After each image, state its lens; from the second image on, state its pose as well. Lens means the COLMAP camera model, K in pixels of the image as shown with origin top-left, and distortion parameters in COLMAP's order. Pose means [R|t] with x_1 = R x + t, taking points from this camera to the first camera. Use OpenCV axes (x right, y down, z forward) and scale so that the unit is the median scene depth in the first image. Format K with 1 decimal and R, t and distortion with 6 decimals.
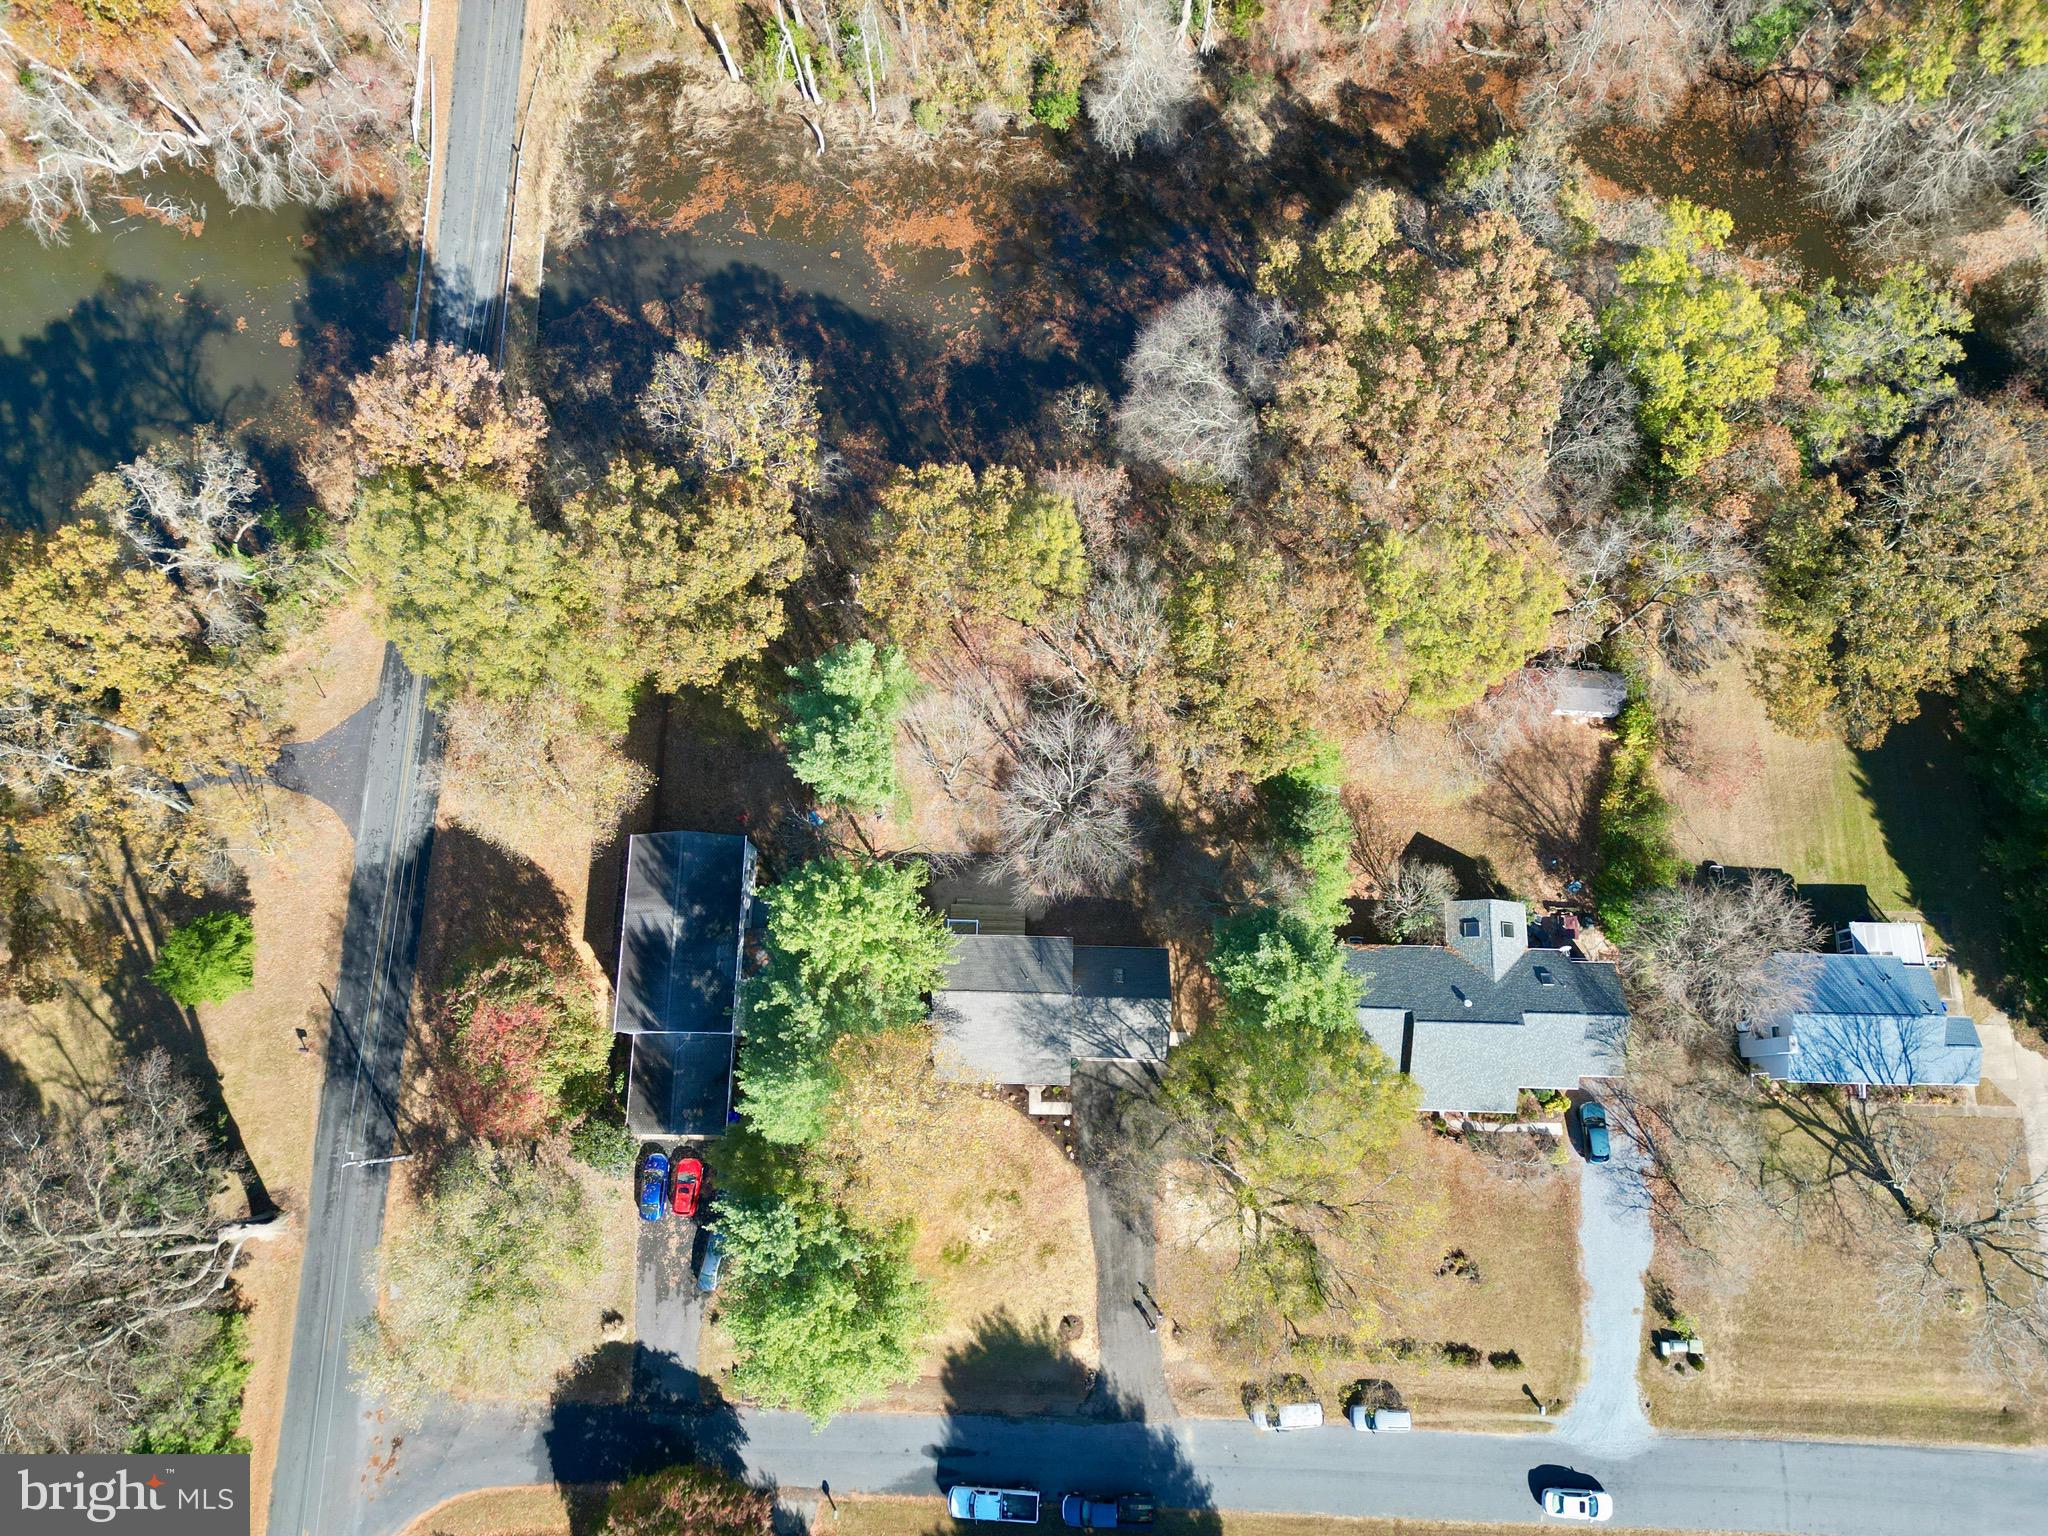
lens RADIAL K [[1431.9, 0, 1033.1], [0, 1431.9, 777.7], [0, 0, 1]] dist [0.073434, -0.069079]
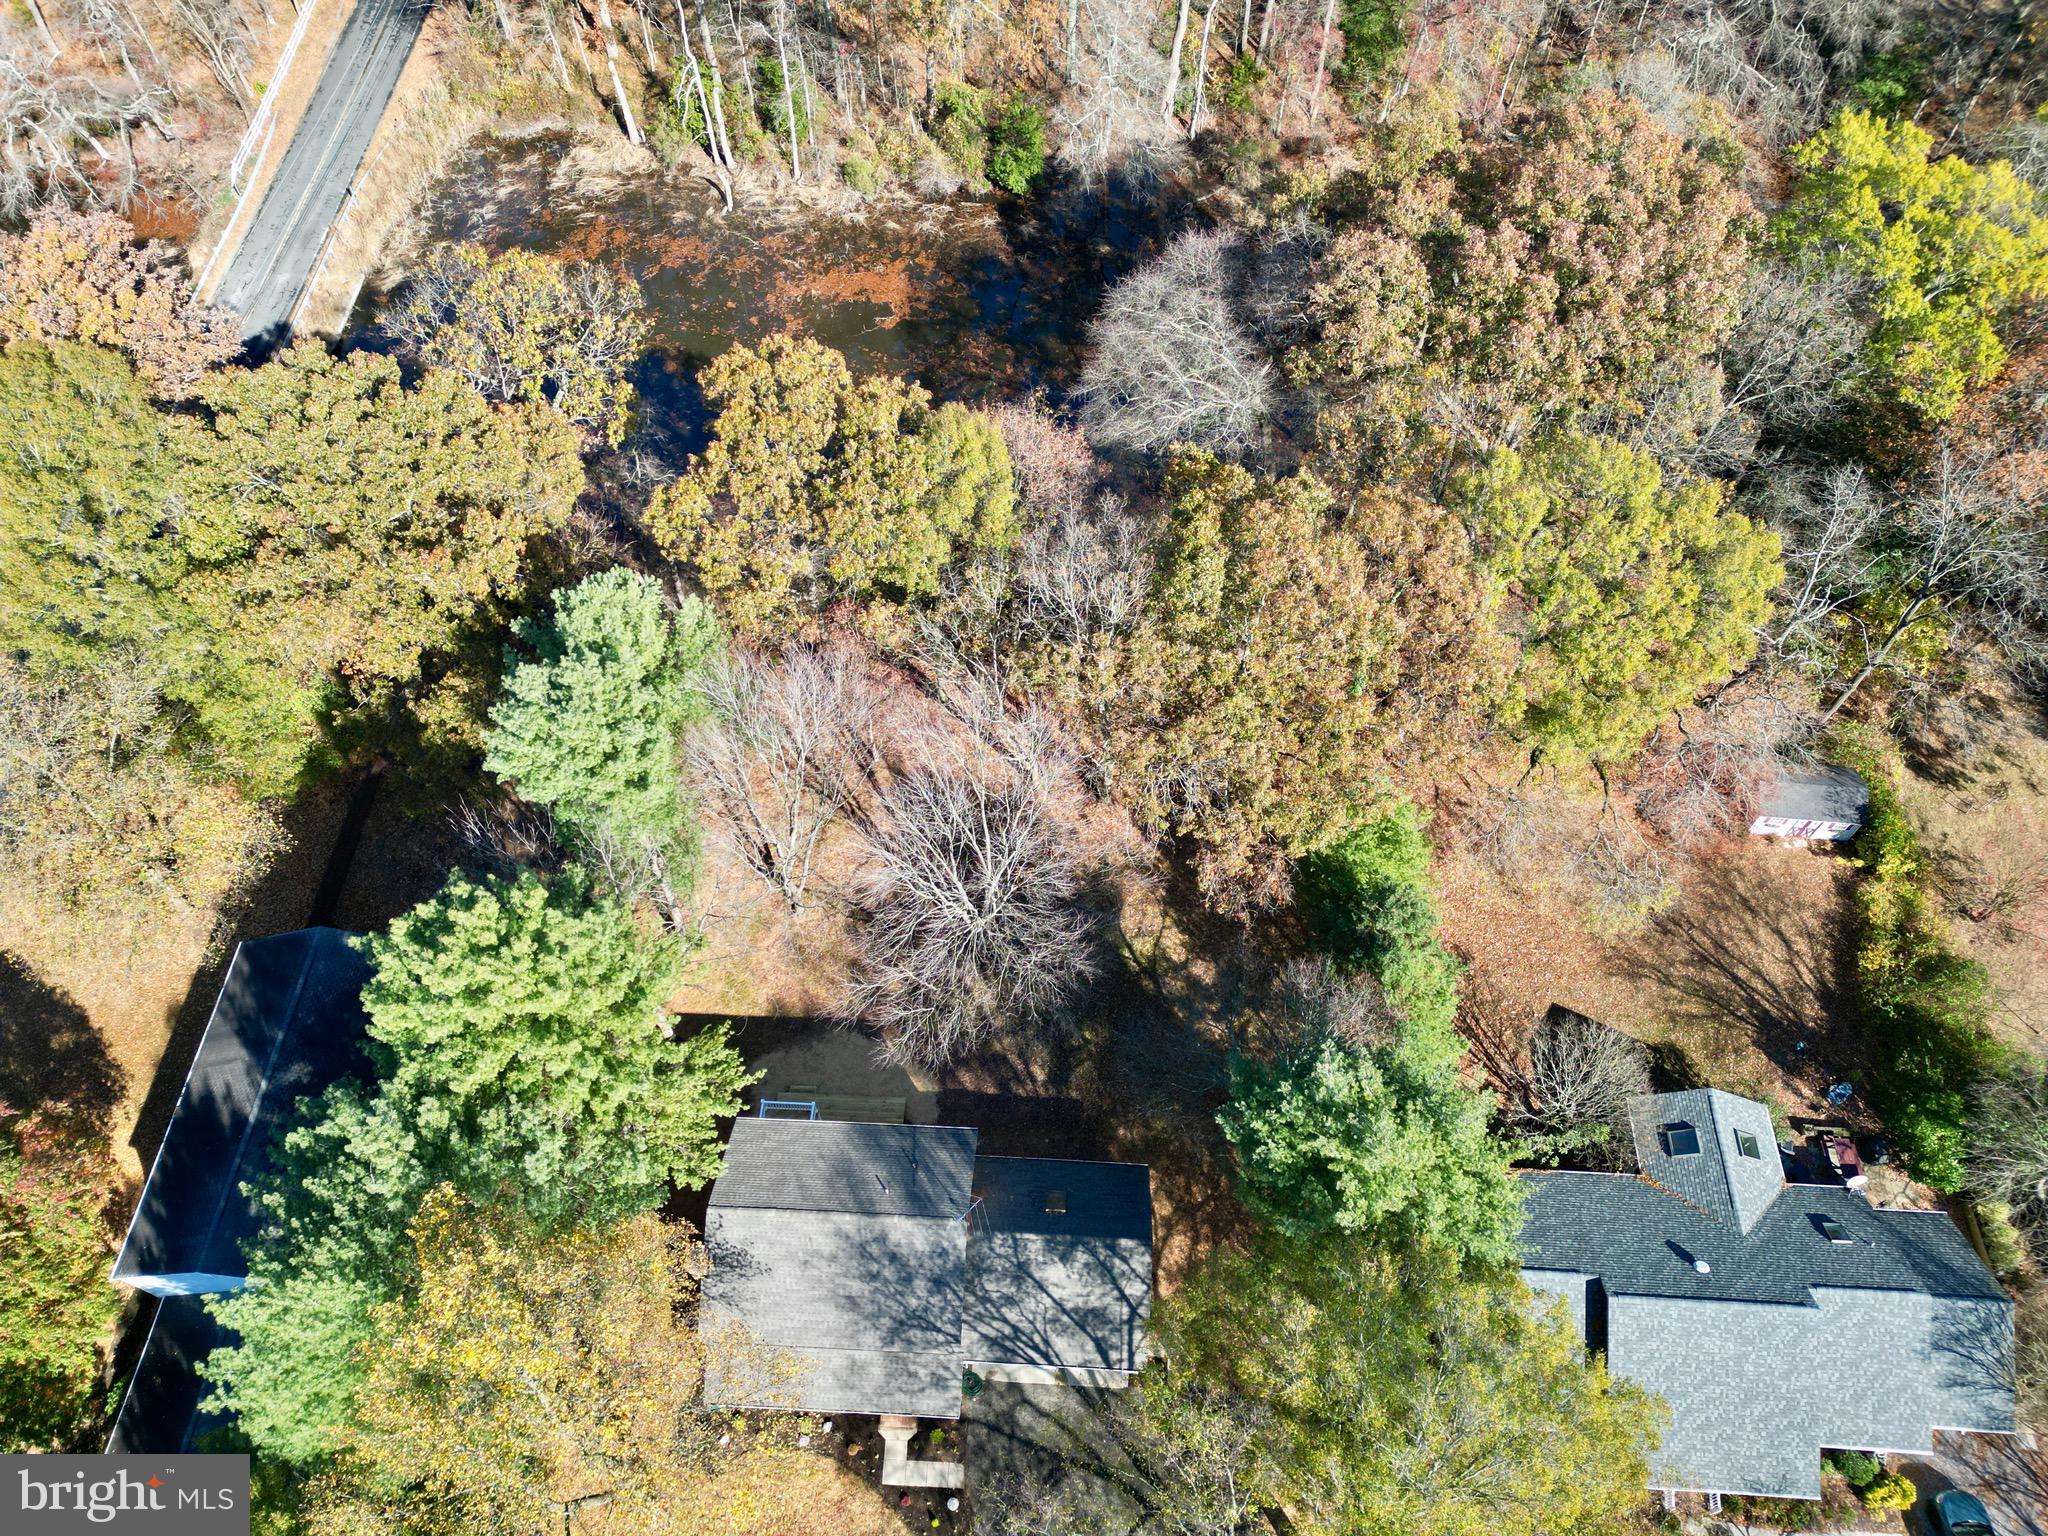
lens RADIAL K [[1431.9, 0, 1030.6], [0, 1431.9, 772.4], [0, 0, 1]] dist [0.073434, -0.069079]
pose [[0.999478, 0.032257, -0.001539, 0.042668], [-0.030938, 0.942755, -0.332048, 0.157855], [-0.009260, 0.331923, 0.943261, 0.398380]]
